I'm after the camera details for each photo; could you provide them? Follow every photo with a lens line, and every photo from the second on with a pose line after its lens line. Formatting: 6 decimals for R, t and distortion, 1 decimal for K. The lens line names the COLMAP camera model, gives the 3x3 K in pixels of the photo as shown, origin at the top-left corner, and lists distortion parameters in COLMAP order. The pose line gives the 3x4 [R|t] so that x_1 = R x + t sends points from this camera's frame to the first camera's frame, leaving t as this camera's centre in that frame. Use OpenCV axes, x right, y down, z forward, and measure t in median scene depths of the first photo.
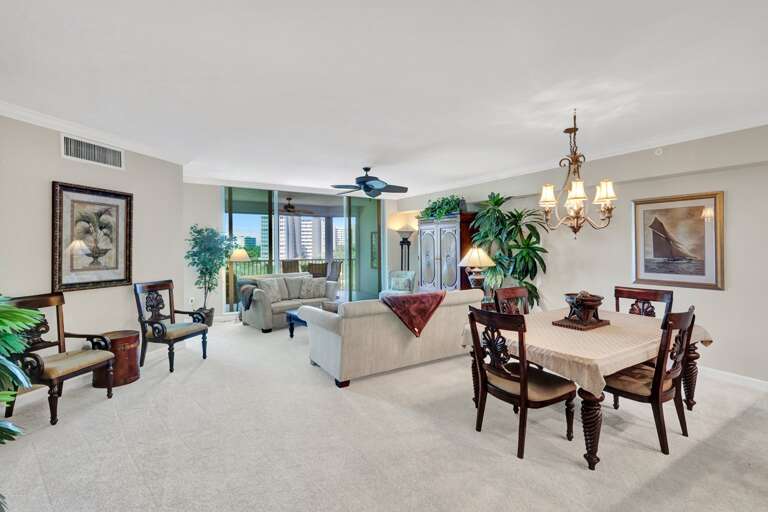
lens RADIAL K [[340.8, 0, 385.4], [0, 340.8, 245.2], [0, 0, 1]] dist [-0.000730, -0.000073]
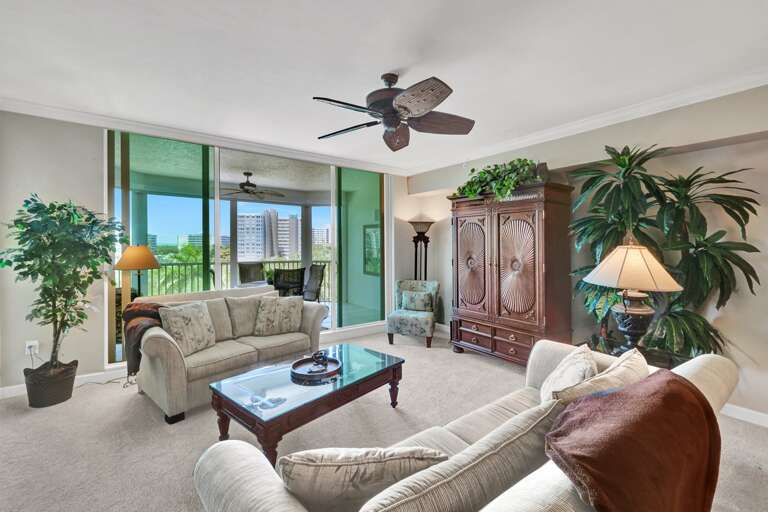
lens RADIAL K [[326.9, 0, 386.3], [0, 326.9, 246.0], [0, 0, 1]] dist [0.002165, 0.000141]
pose [[0.996911, 0.006609, 0.078260, -0.083709], [-0.006876, 0.999971, 0.003143, 0.007428], [-0.078237, -0.003672, 0.996928, 0.481306]]
